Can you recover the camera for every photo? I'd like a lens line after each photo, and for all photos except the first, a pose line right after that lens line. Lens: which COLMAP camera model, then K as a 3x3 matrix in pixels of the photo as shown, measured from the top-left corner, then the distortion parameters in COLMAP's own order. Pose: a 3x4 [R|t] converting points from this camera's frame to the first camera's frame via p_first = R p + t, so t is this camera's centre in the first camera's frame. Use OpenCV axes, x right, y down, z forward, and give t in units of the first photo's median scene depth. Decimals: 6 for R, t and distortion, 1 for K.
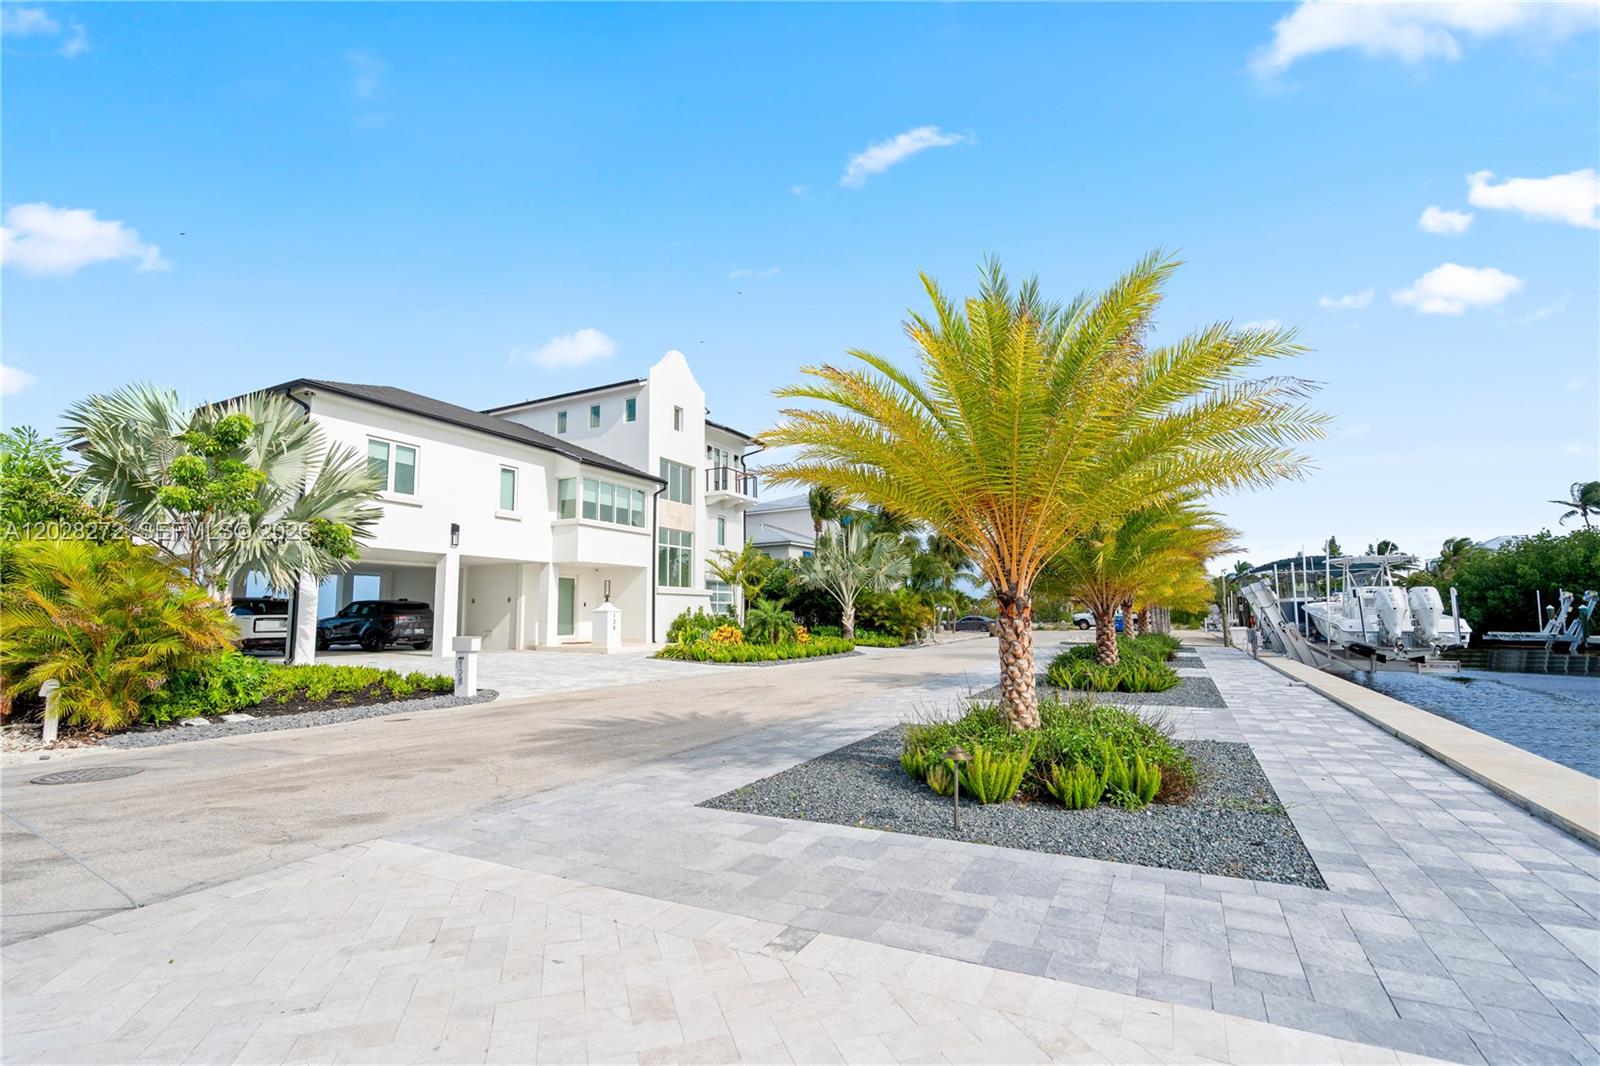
lens RADIAL K [[724.8, 0, 800.0], [0, 724.8, 533.0], [0, 0, 1]] dist [-0.002010, -0.000536]
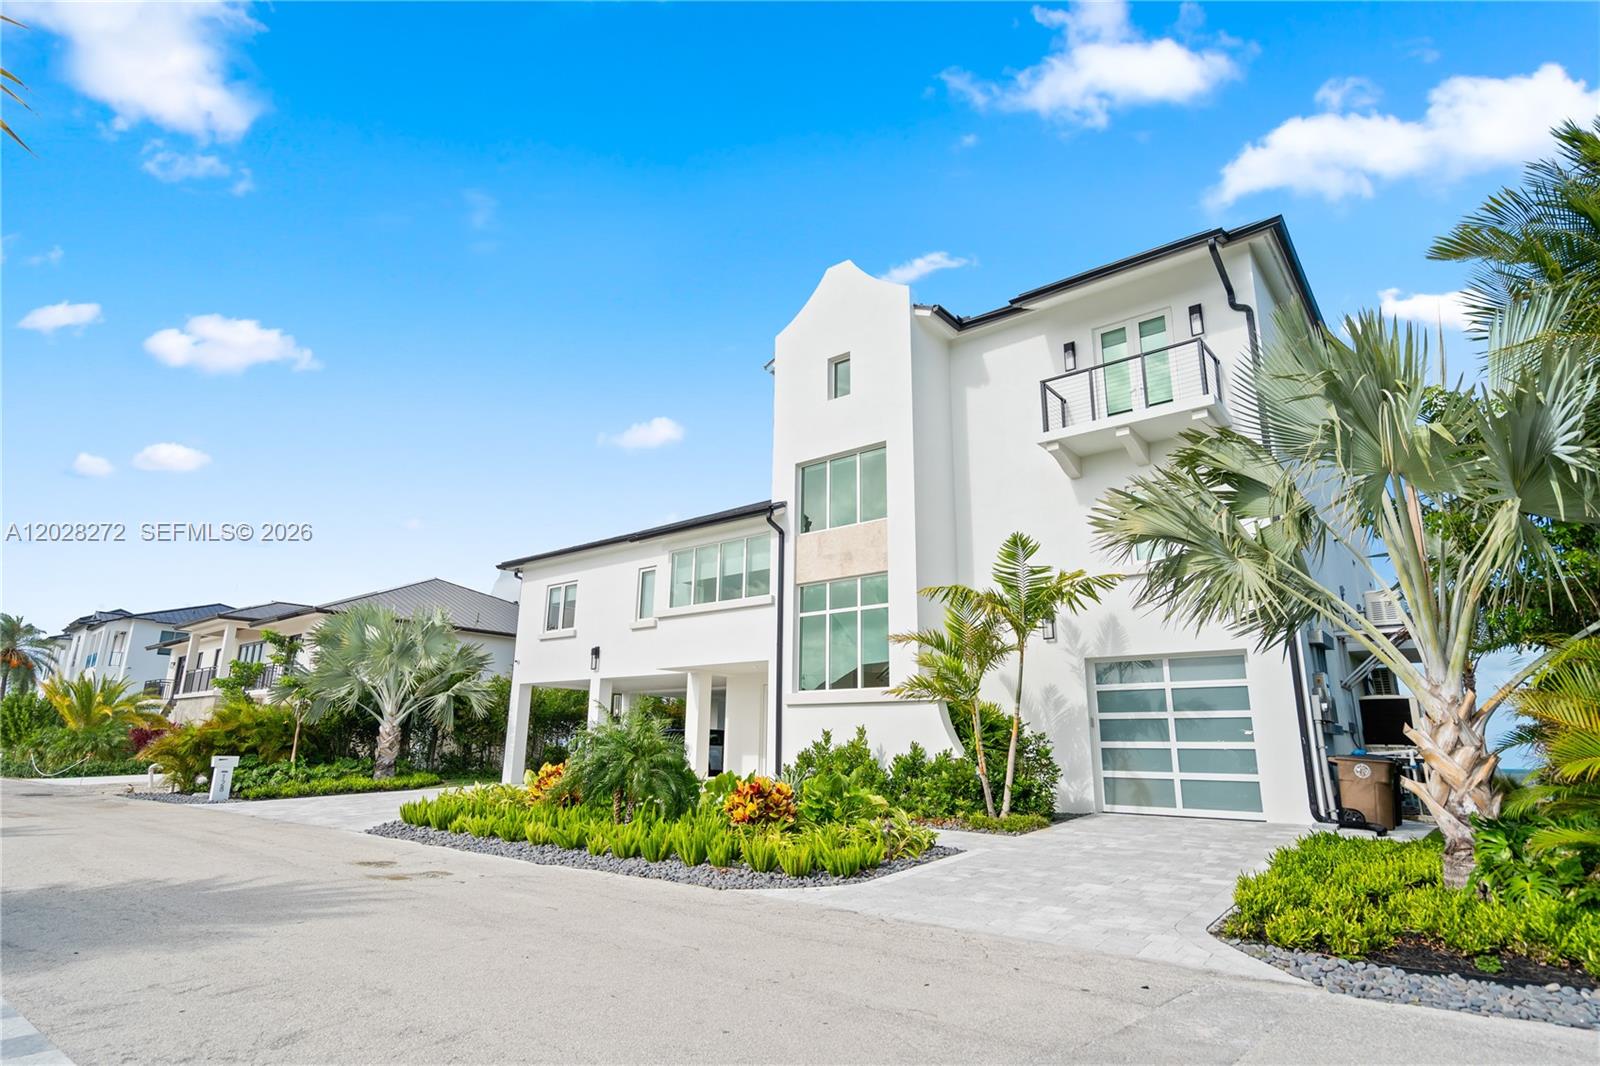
lens RADIAL K [[801.9, 0, 826.7], [0, 801.9, 537.4], [0, 0, 1]] dist [0.000367, 0.000164]
pose [[-0.165597, -0.233972, -0.958037, 0.391171], [0.114194, 0.960365, -0.254279, 0.113380], [0.979560, -0.151510, -0.132315, 1.075085]]
